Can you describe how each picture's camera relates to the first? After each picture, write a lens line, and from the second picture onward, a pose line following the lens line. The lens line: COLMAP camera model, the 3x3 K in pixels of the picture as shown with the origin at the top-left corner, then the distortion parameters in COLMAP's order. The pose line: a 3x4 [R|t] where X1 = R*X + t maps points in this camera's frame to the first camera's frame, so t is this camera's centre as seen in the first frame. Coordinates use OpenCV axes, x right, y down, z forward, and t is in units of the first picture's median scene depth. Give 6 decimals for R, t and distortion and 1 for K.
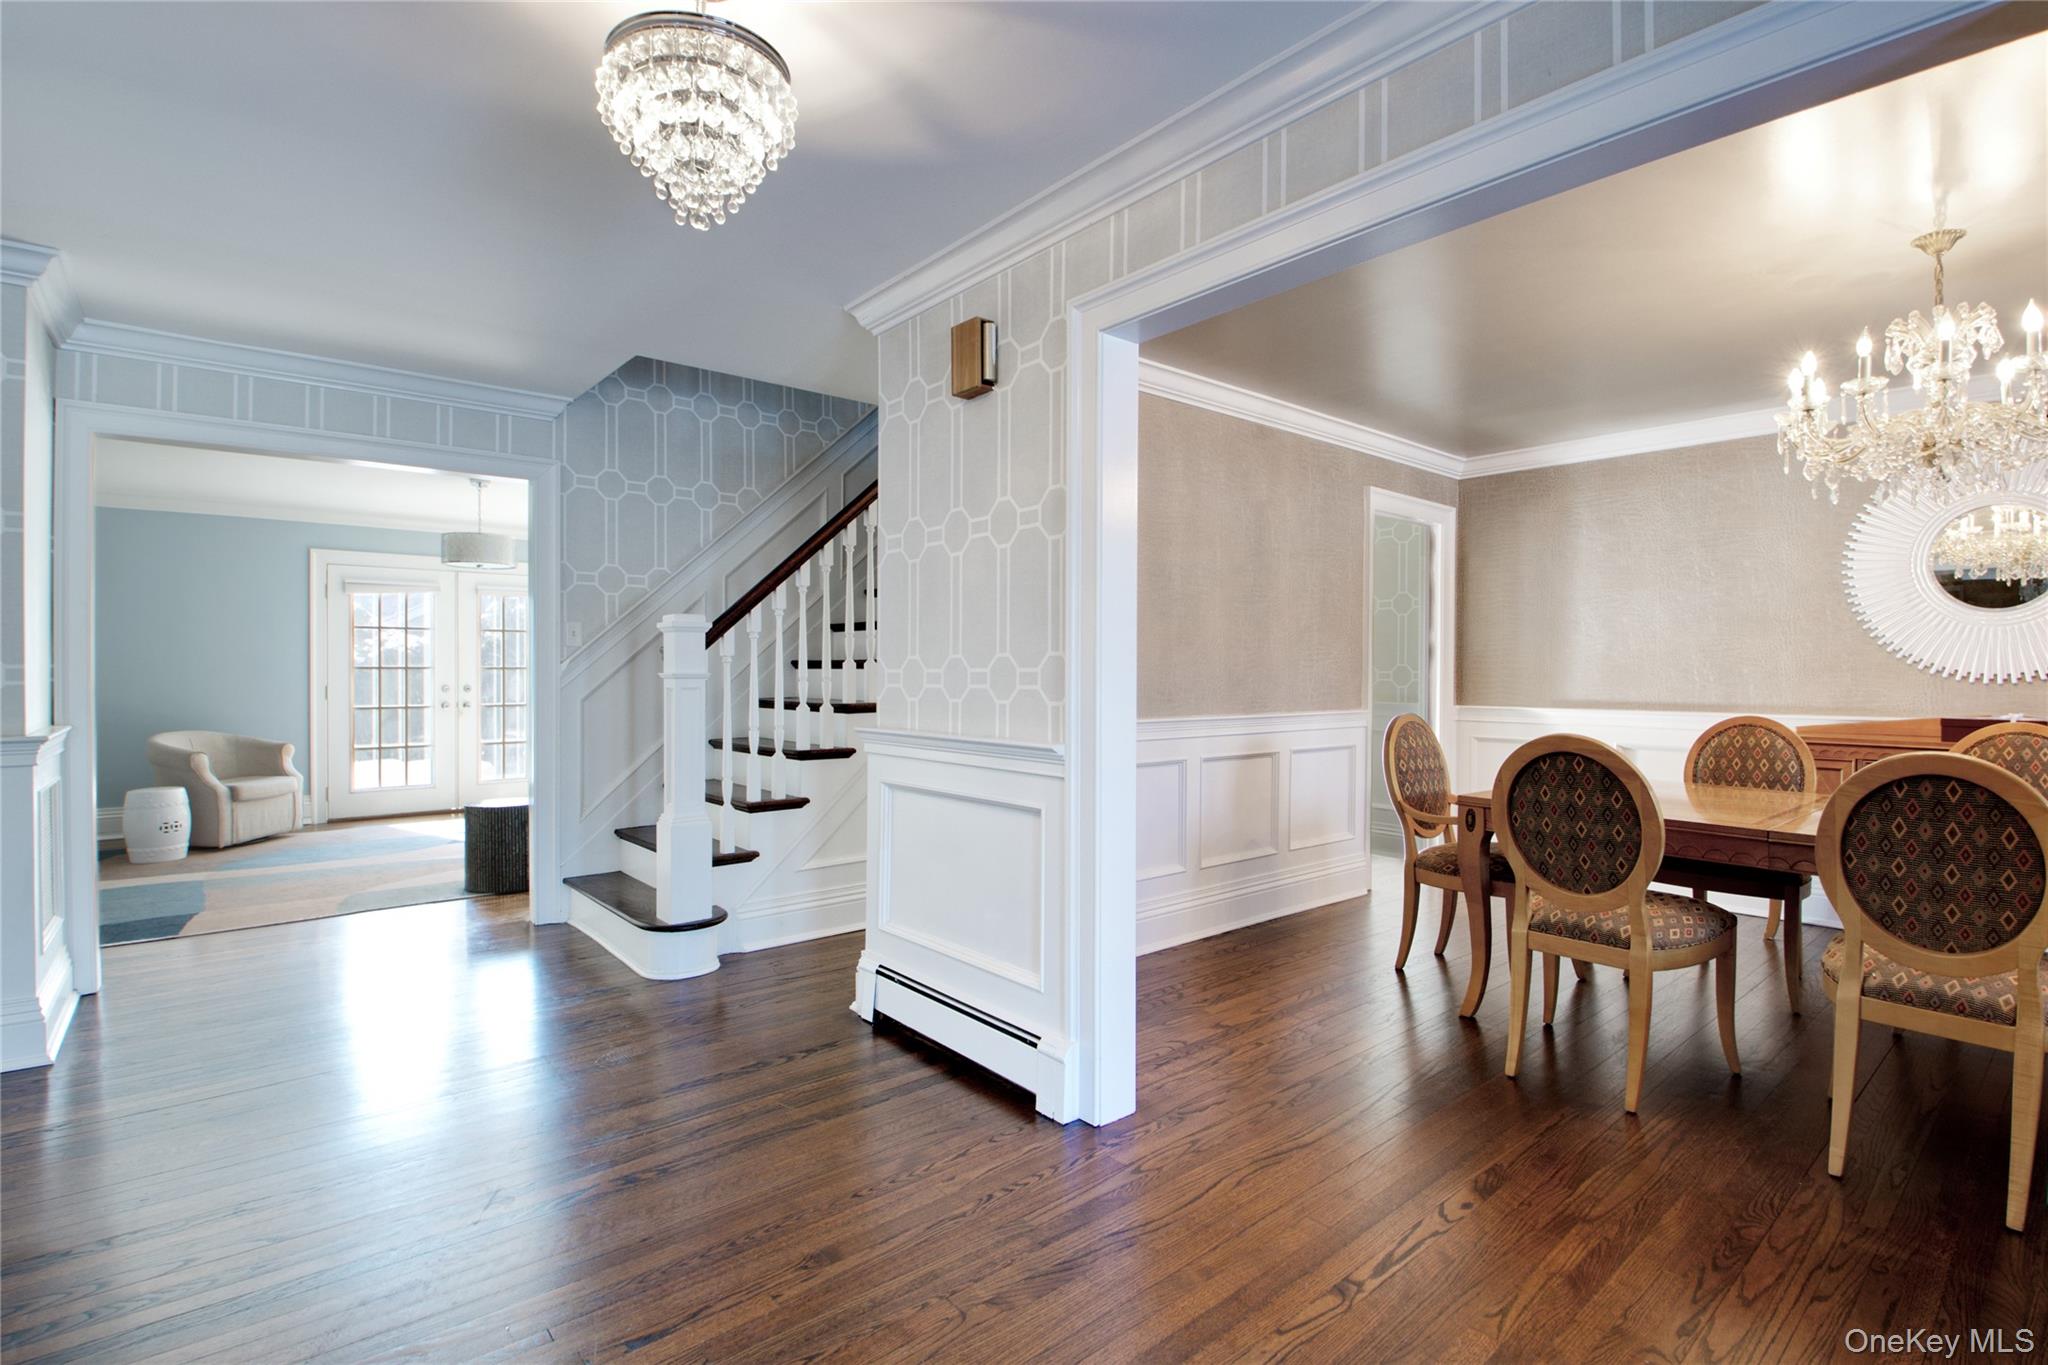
lens RADIAL K [[960.9, 0, 1037.6], [0, 960.9, 688.2], [0, 0, 1]] dist [-0.007310, -0.006590]
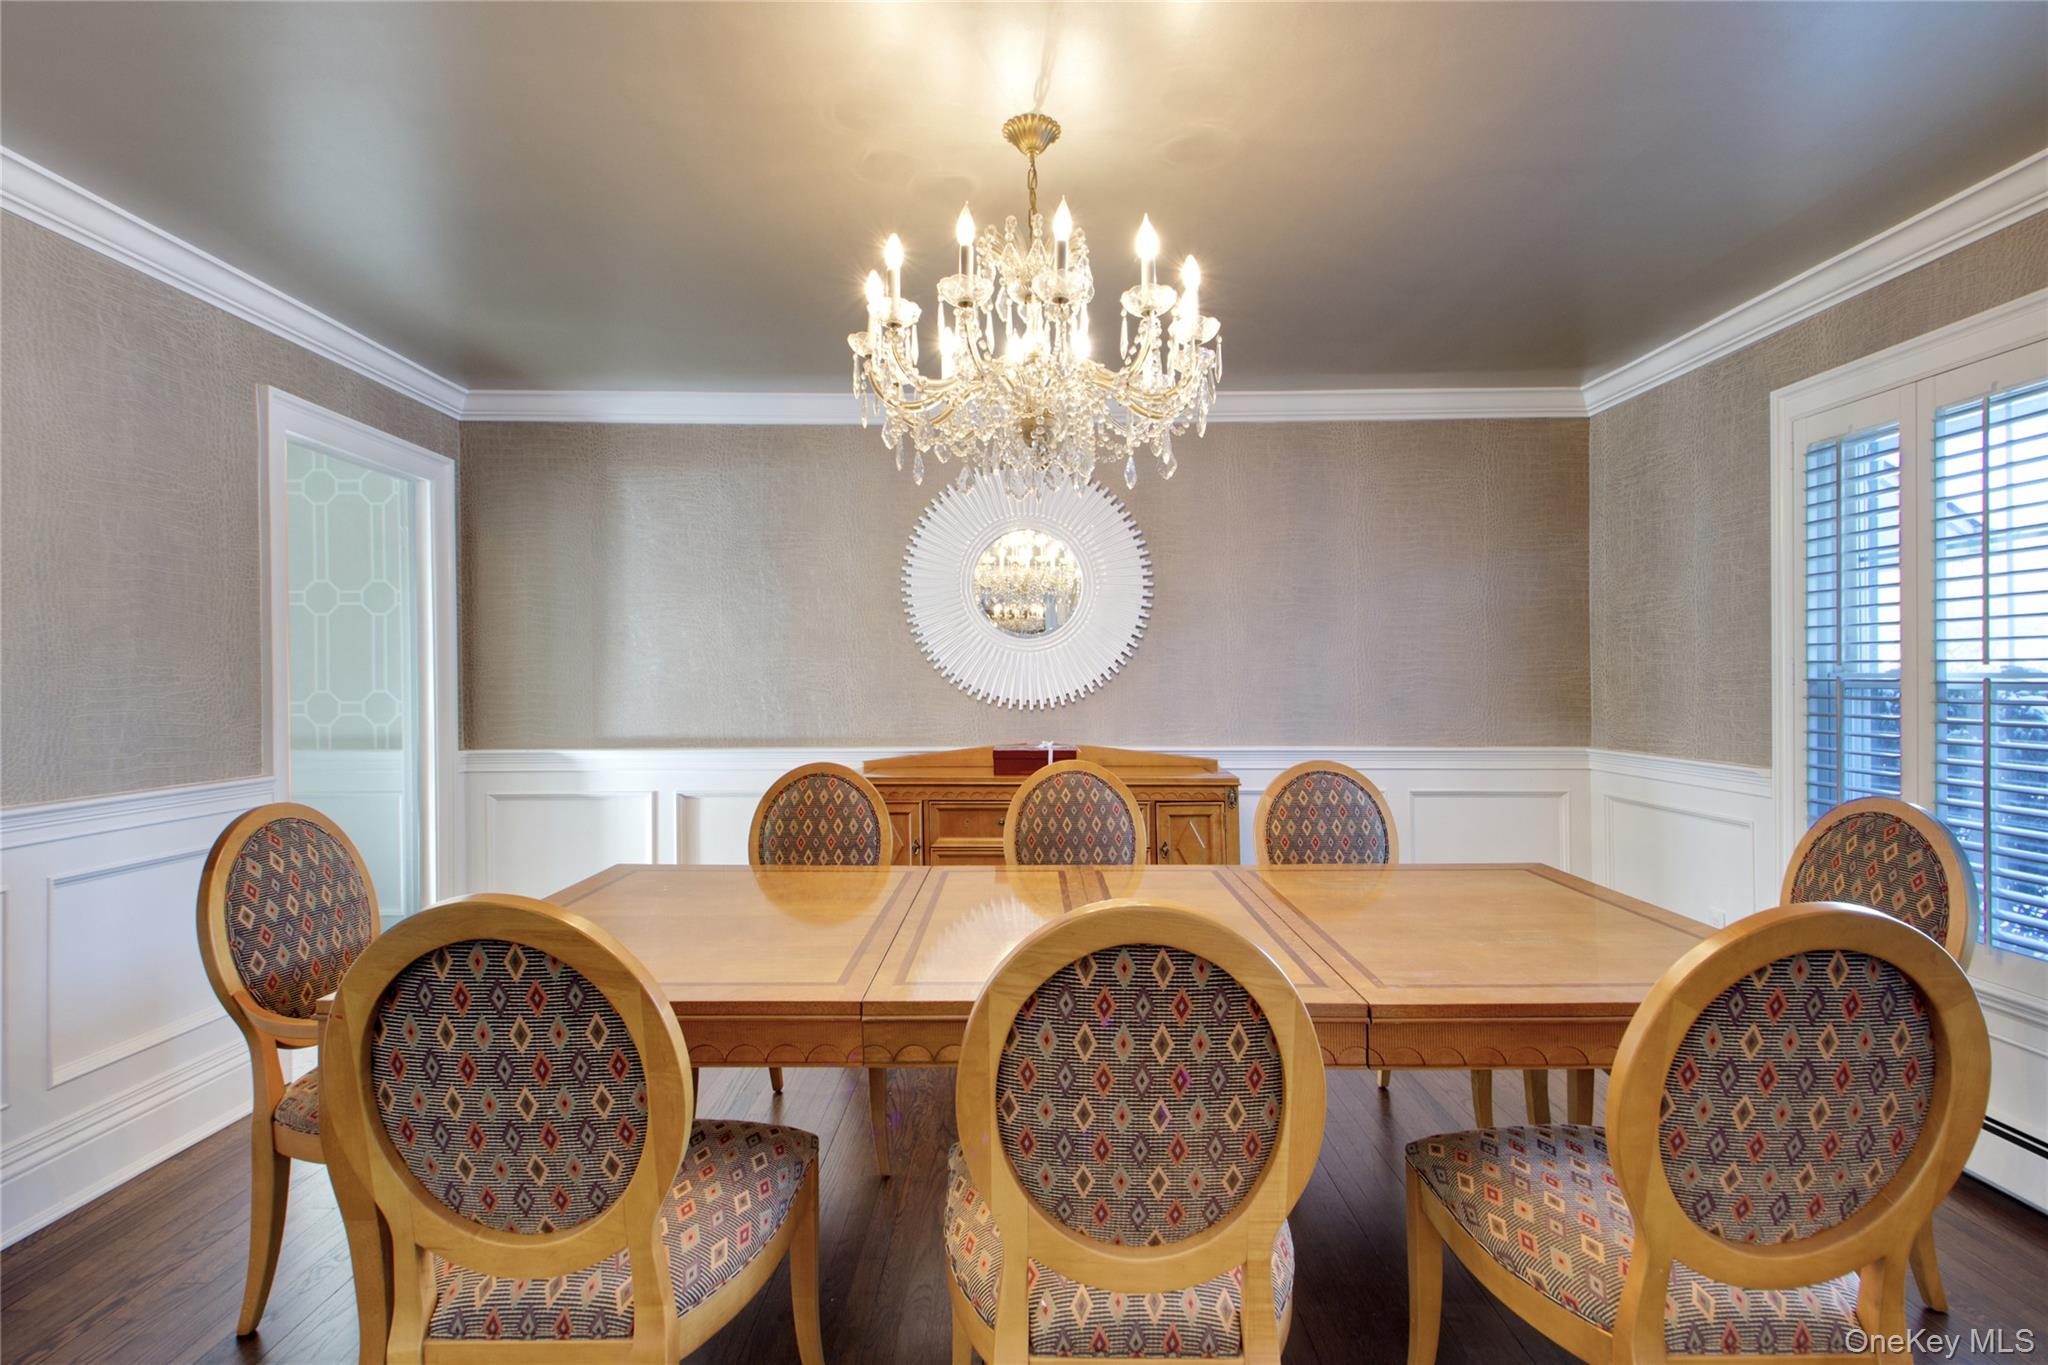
lens RADIAL K [[960.9, 0, 1037.3], [0, 960.9, 685.5], [0, 0, 1]] dist [-0.007310, -0.006590]
pose [[0.641468, -0.009848, 0.767086, 0.378587], [0.020341, 0.999784, -0.004175, -0.038403], [-0.766880, 0.018282, 0.641530, 0.528166]]
